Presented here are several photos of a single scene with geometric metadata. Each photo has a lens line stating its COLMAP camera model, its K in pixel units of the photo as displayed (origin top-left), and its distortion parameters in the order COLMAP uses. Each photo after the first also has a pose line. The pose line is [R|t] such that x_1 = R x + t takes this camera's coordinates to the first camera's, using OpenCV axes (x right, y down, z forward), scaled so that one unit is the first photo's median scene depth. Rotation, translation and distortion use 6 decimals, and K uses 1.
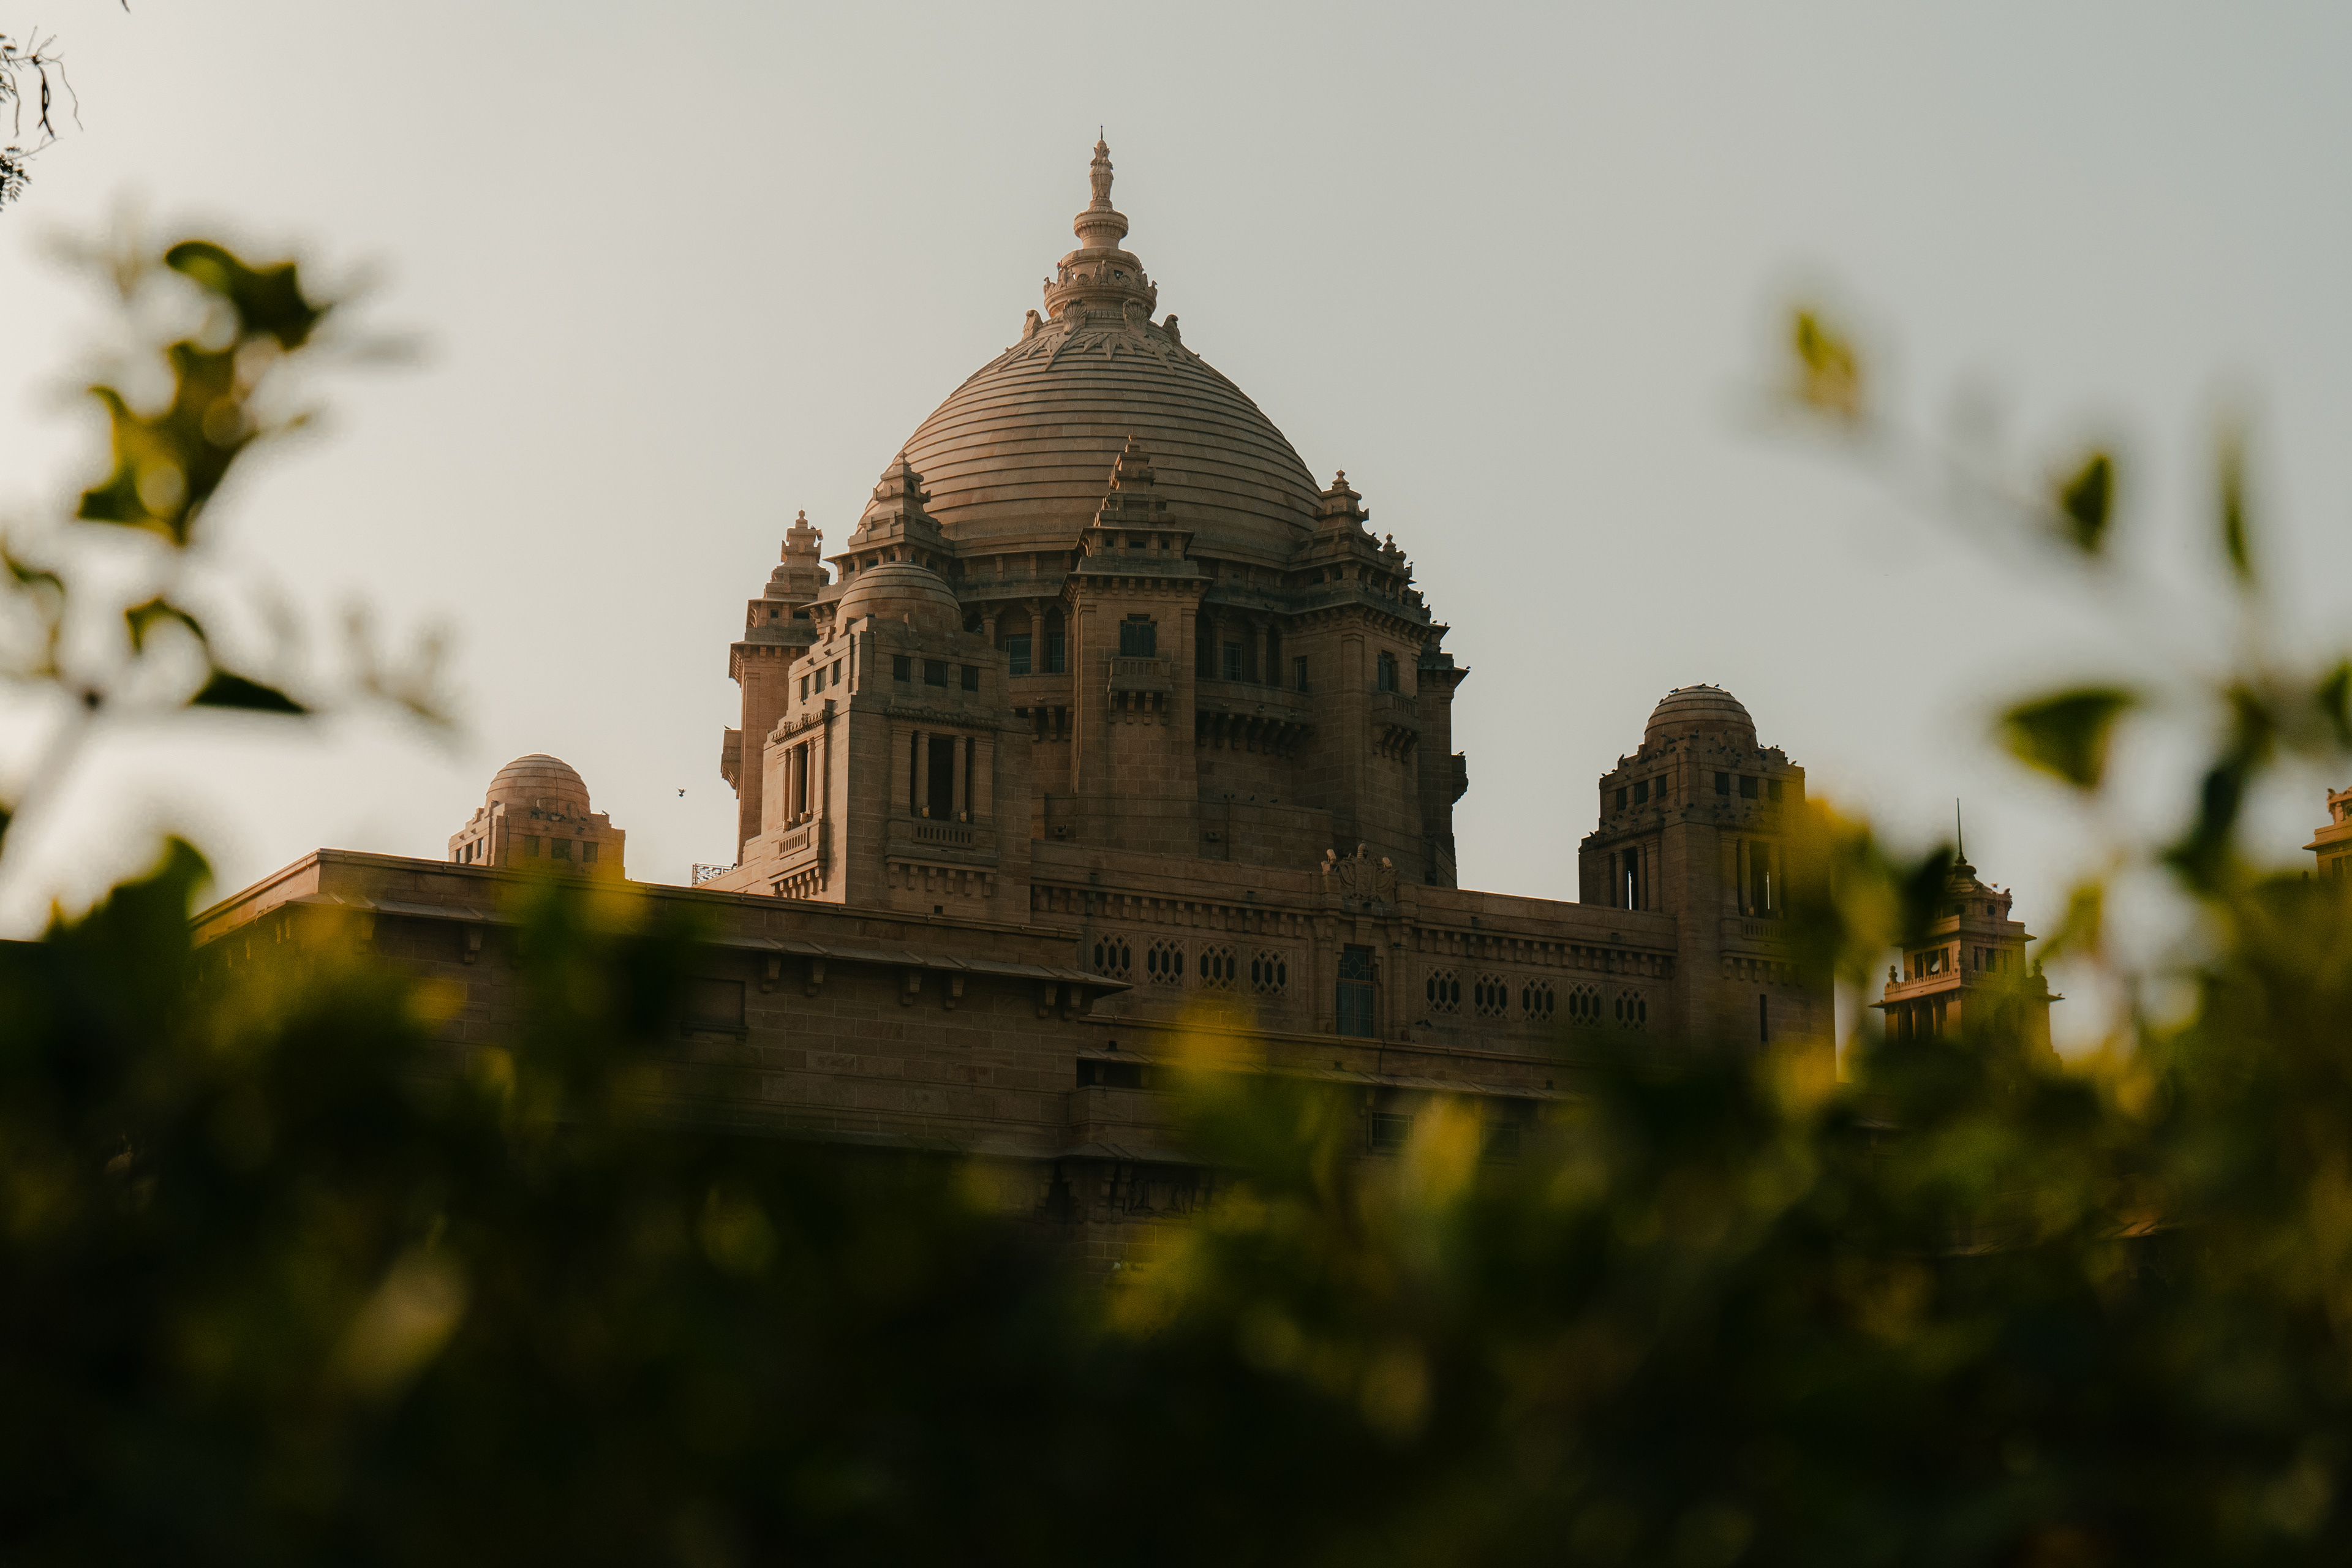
lens RADIAL K [[3997.9, 0, 1185.9], [0, 3997.9, 769.7], [0, 0, 1]] dist [-0.035960, 0.000000]
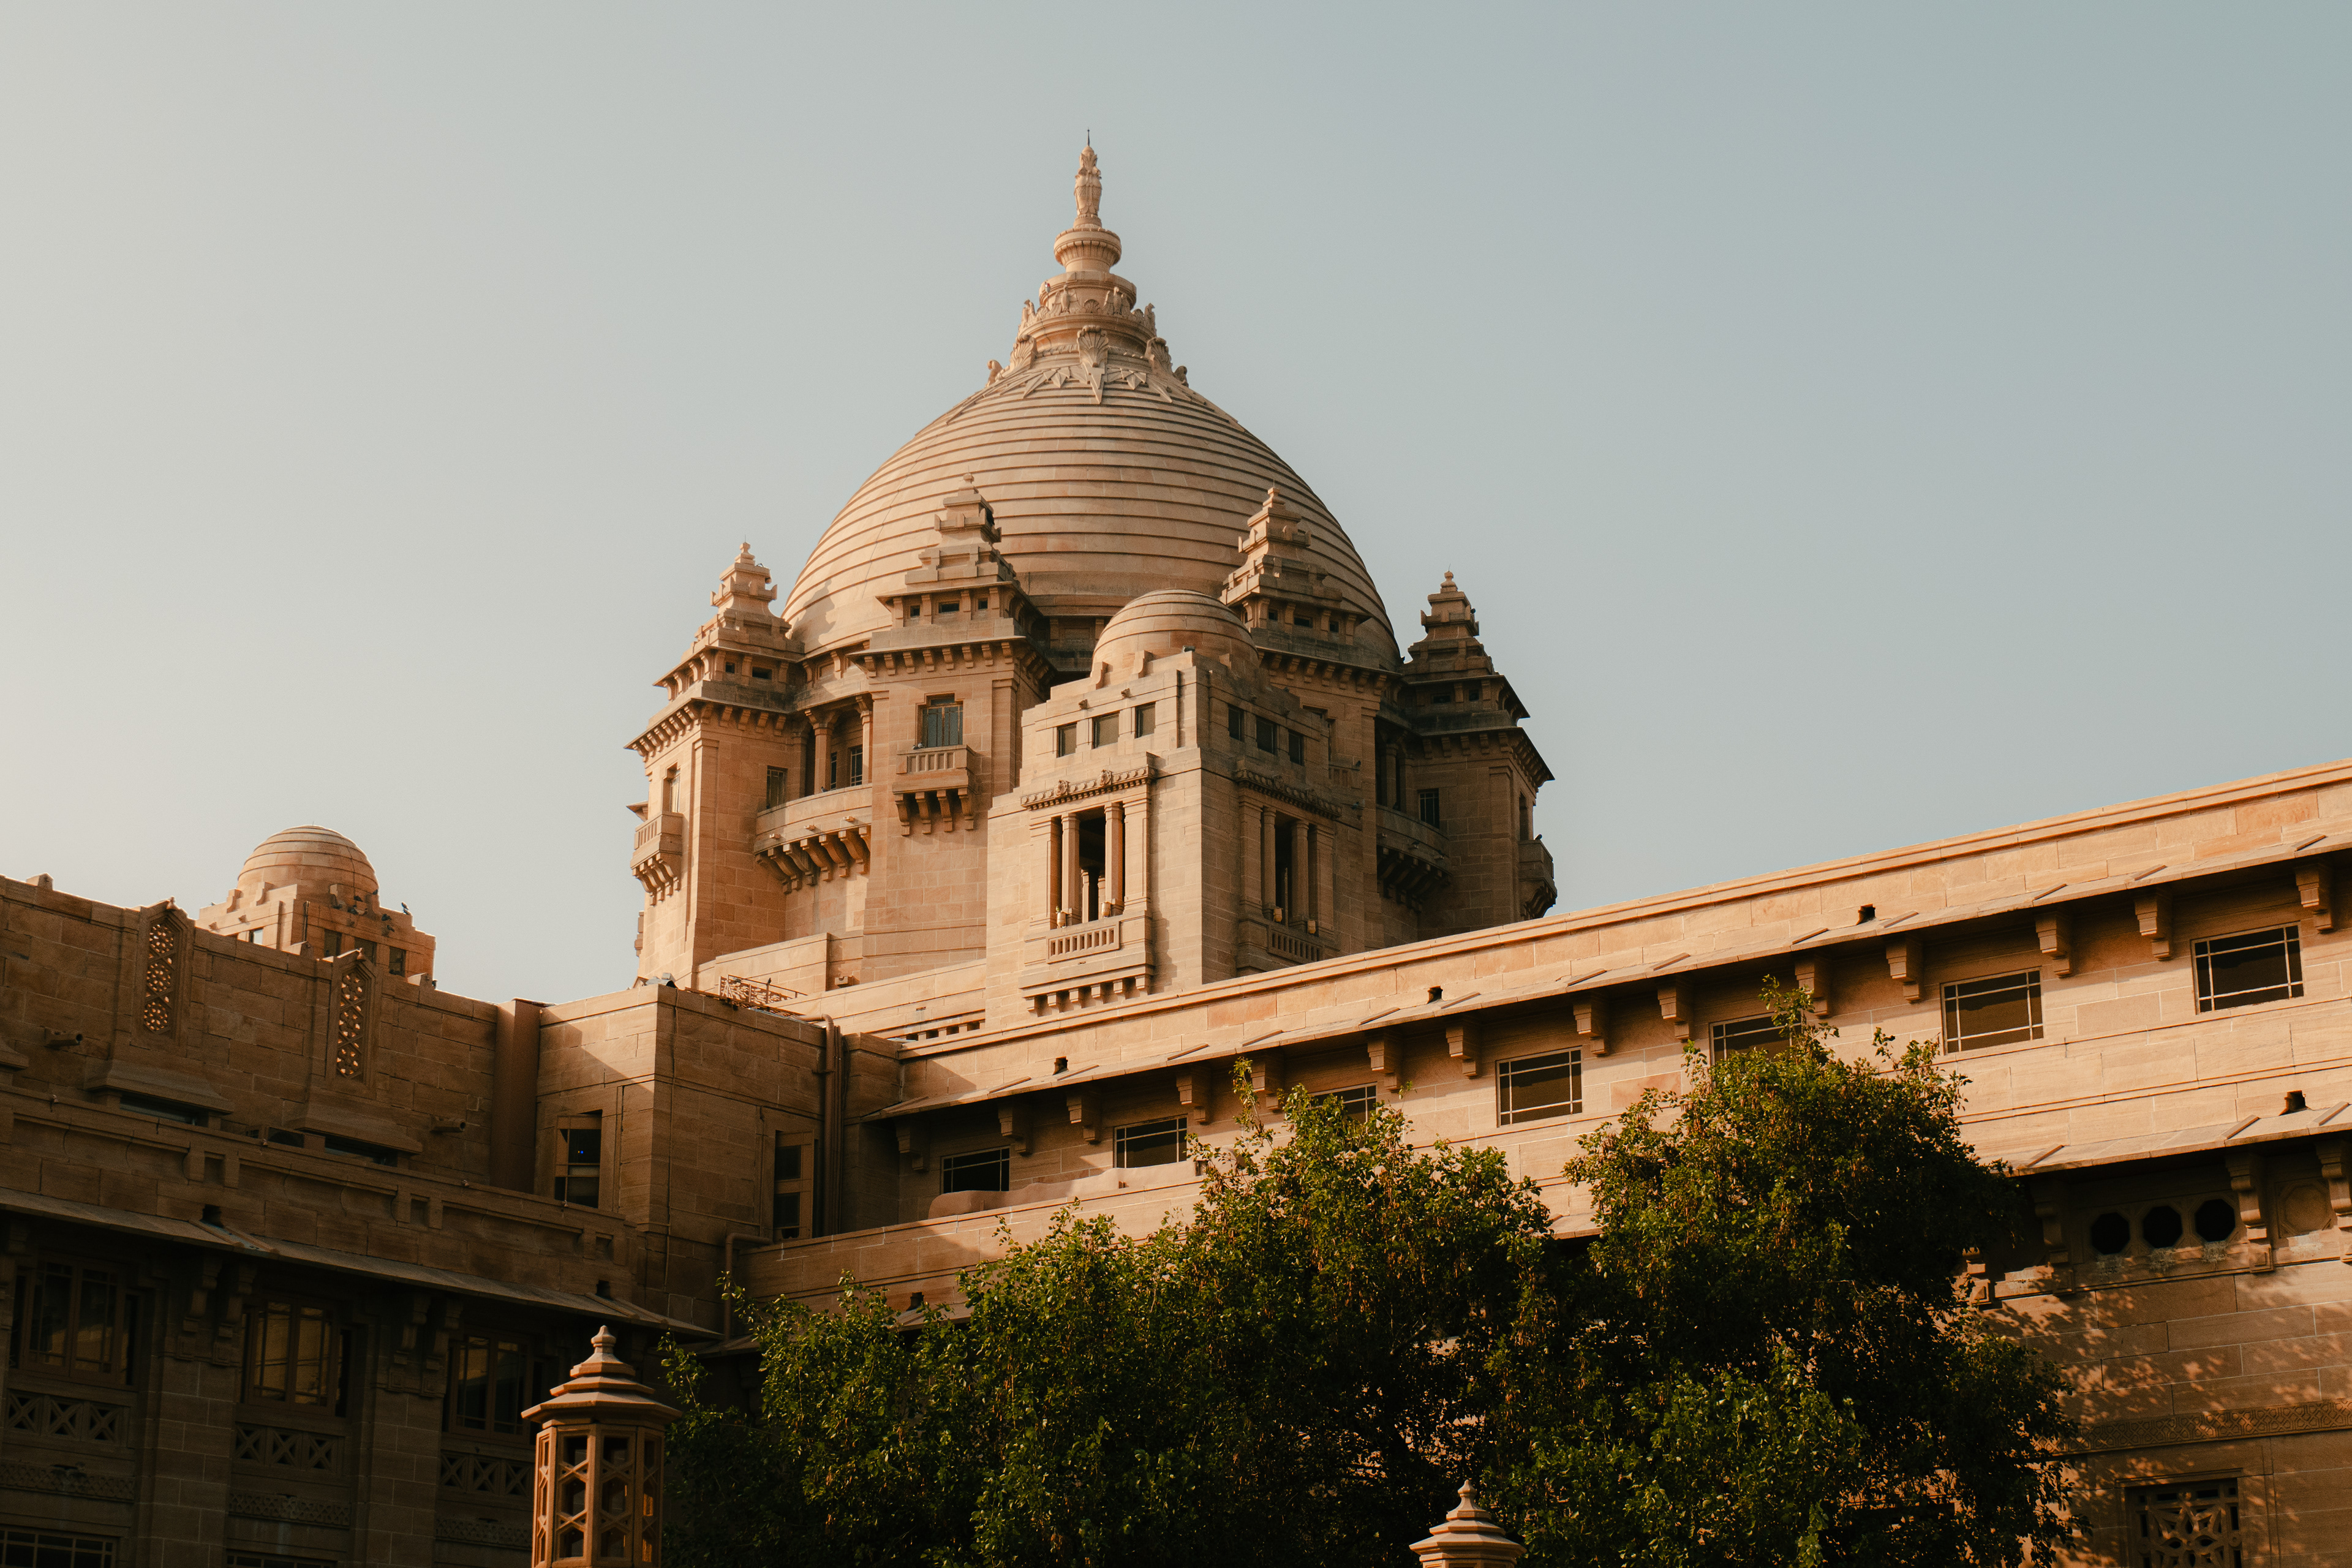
lens RADIAL K [[3997.9, 0, 1172.0], [0, 3997.9, 797.5], [0, 0, 1]] dist [-0.035960, 0.000000]
pose [[0.924185, 0.104786, 0.367290, -0.315816], [-0.075689, 0.992805, -0.092790, 0.052305], [-0.374370, 0.057955, 0.925466, 0.273730]]
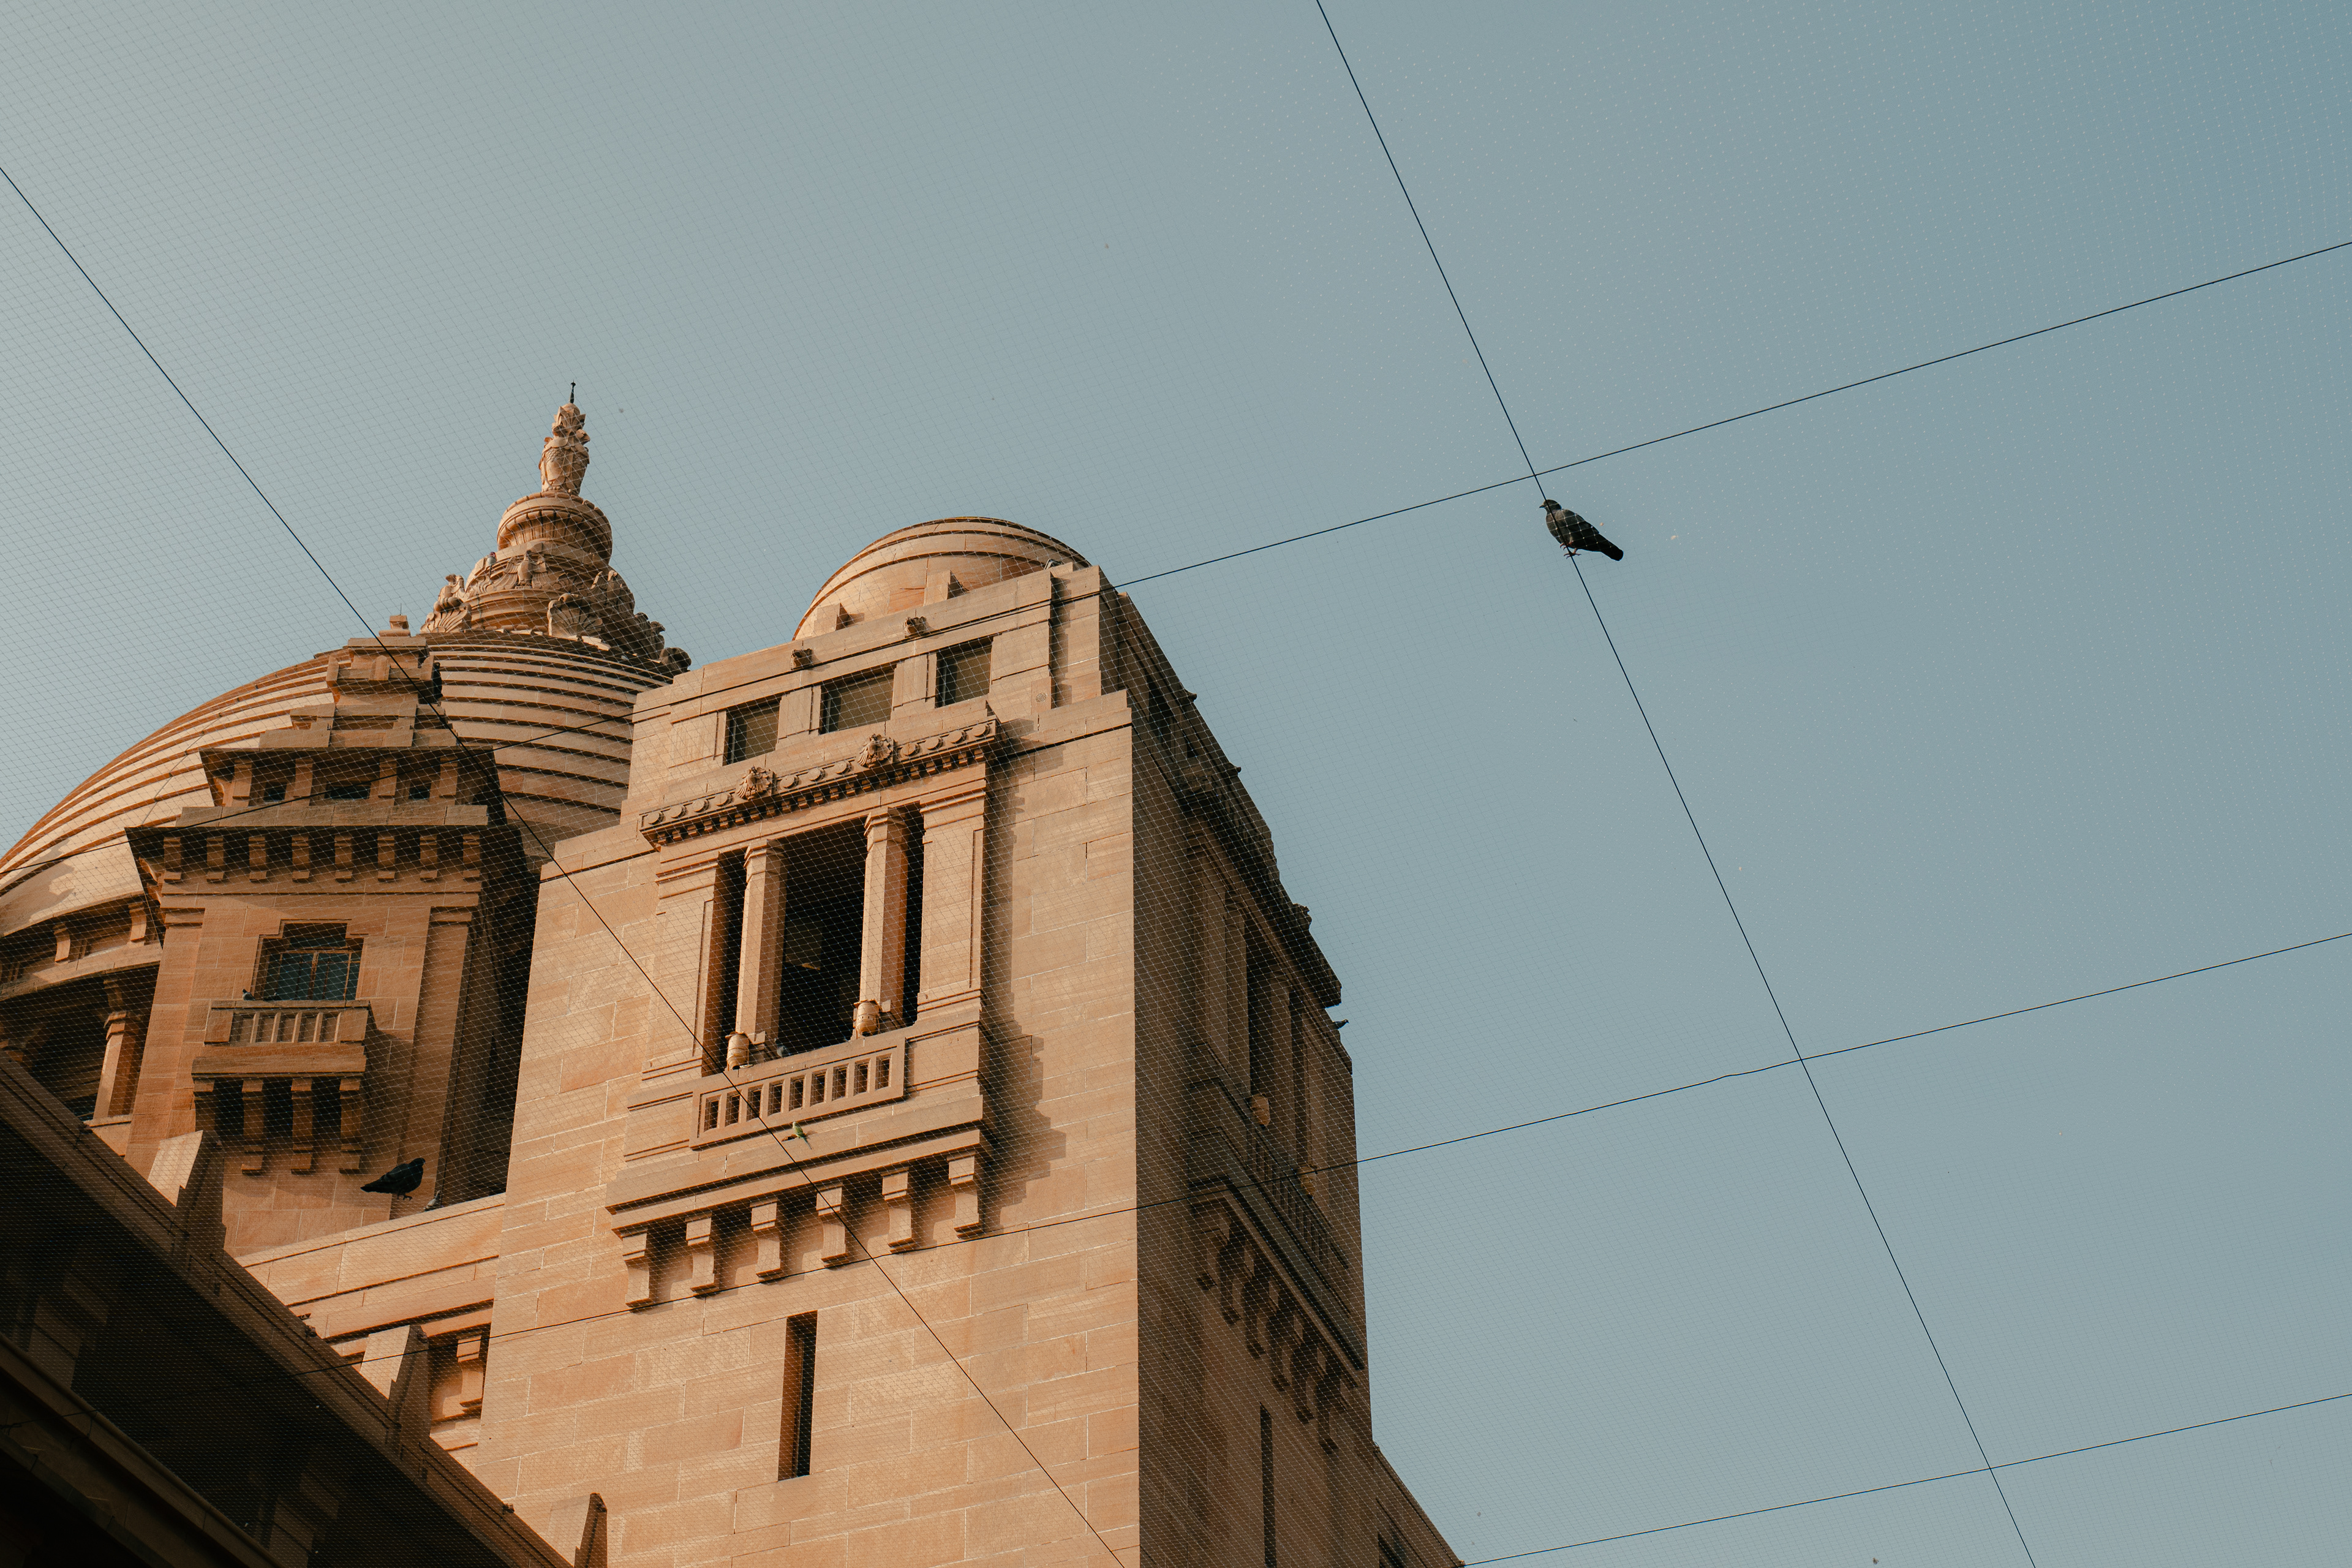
lens RADIAL K [[3997.9, 0, 1168.1], [0, 3997.9, 775.9], [0, 0, 1]] dist [-0.035960, 0.000000]
pose [[0.778743, 0.387306, 0.493512, -0.203931], [-0.119572, 0.863884, -0.489292, 0.122210], [-0.615843, 0.322022, 0.719054, 0.677463]]
